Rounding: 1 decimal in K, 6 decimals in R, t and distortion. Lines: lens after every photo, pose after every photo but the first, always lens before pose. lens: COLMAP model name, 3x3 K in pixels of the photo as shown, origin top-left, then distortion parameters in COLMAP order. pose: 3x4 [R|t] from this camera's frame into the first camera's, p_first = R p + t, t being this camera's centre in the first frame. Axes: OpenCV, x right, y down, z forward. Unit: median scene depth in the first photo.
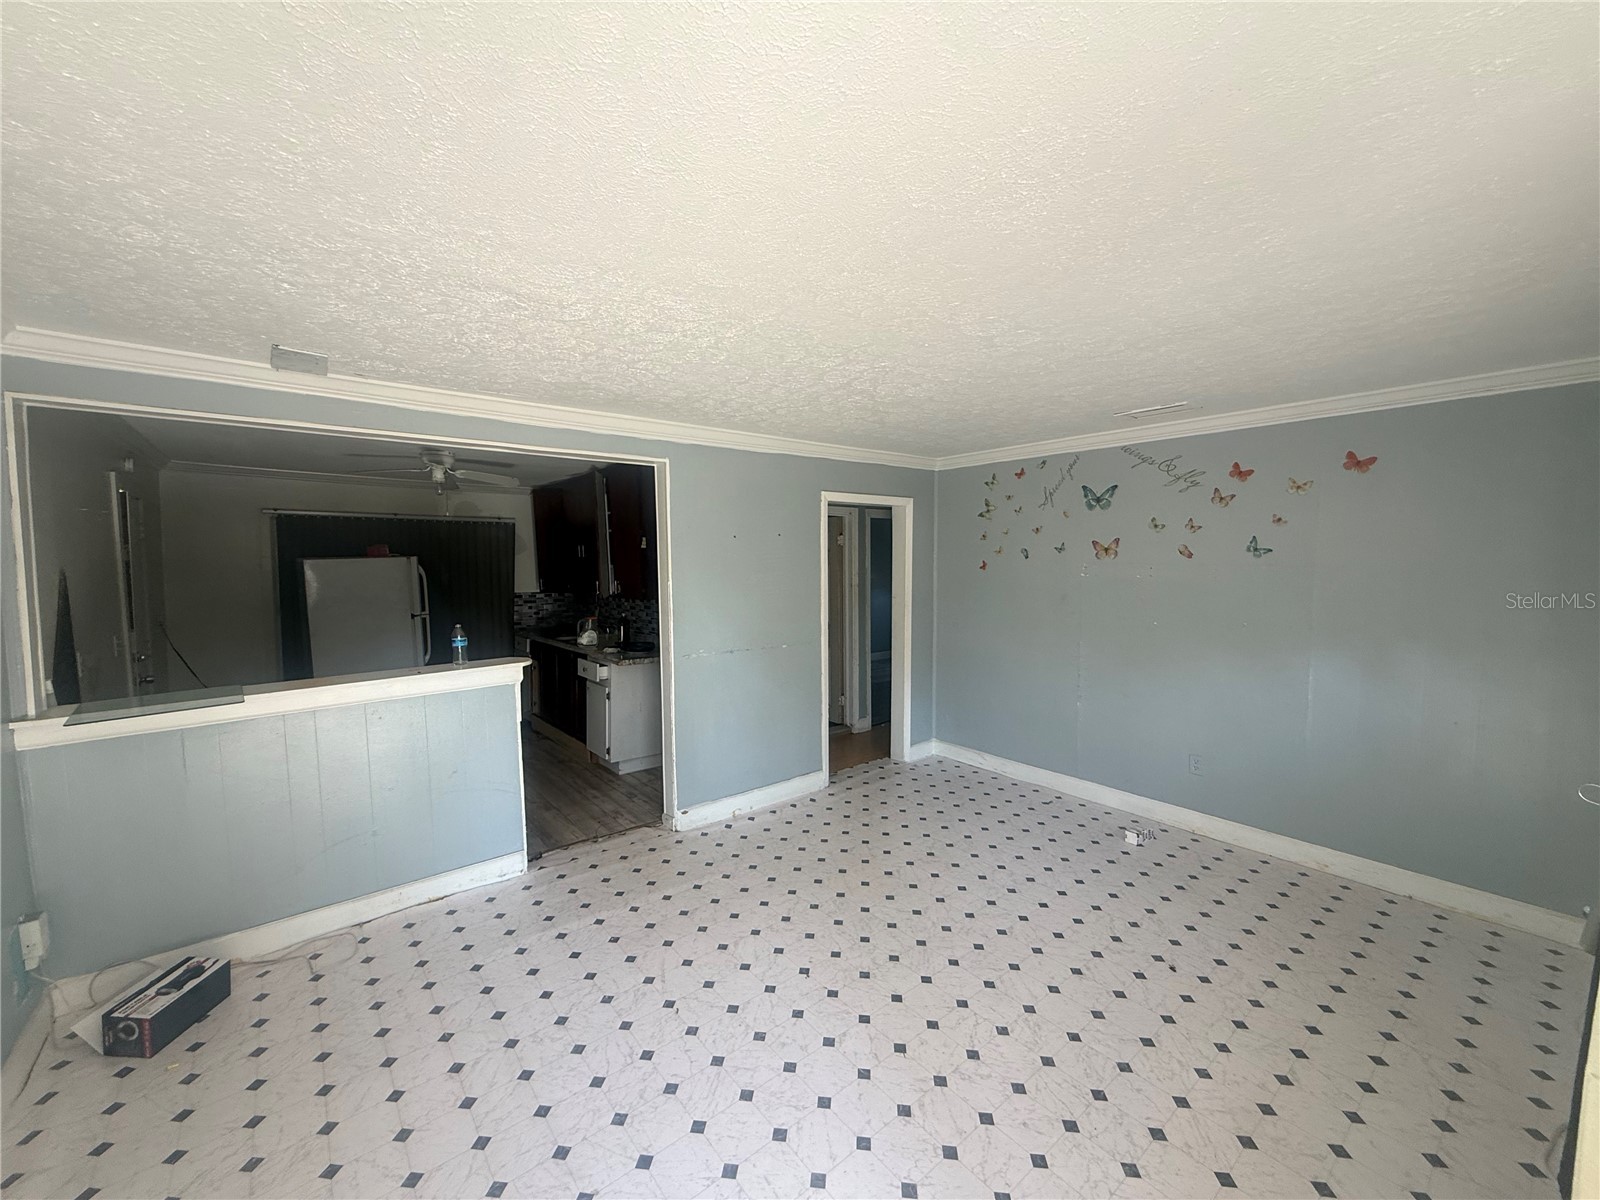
lens RADIAL K [[639.1, 0, 799.2], [0, 639.1, 600.7], [0, 0, 1]] dist [-0.001451, 0.000190]
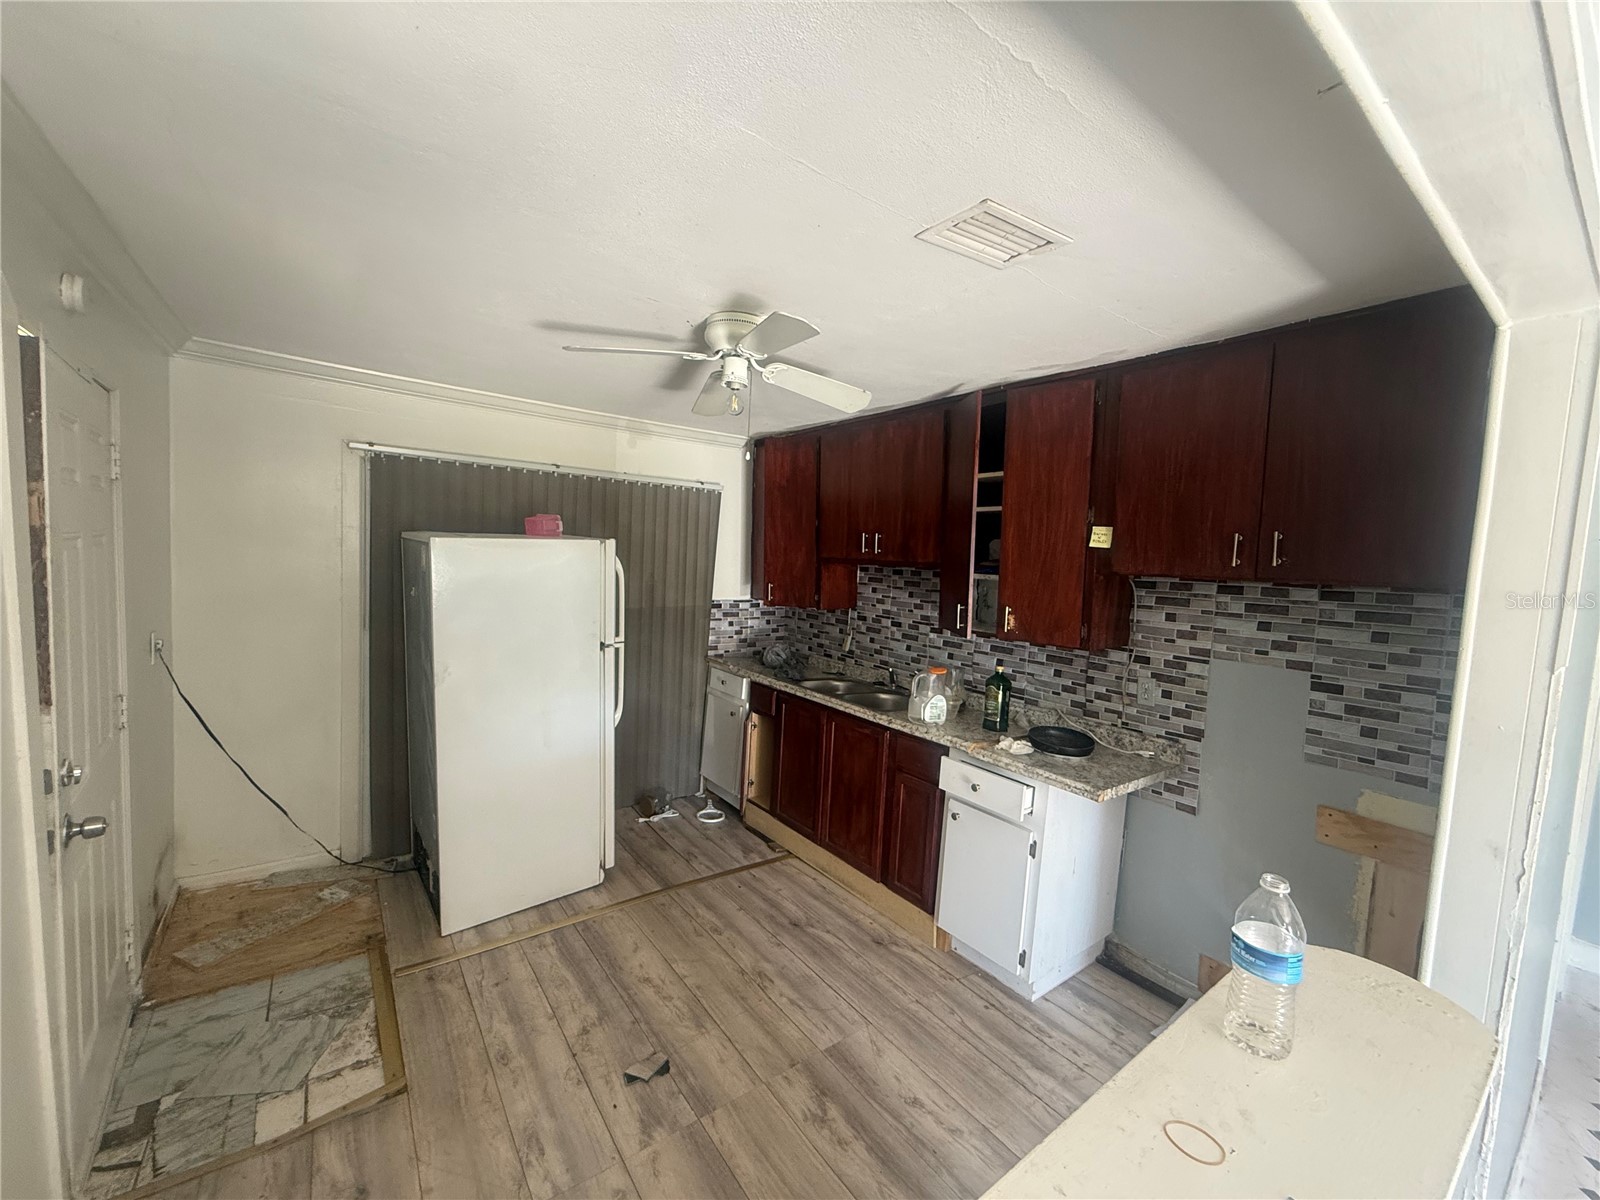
lens RADIAL K [[639.1, 0, 799.8], [0, 639.1, 602.3], [0, 0, 1]] dist [-0.001451, 0.000190]
pose [[0.997623, 0.053954, -0.042868, -0.405611], [-0.053255, 0.998431, 0.017292, -0.032369], [0.043734, -0.014968, 0.998931, 0.444546]]
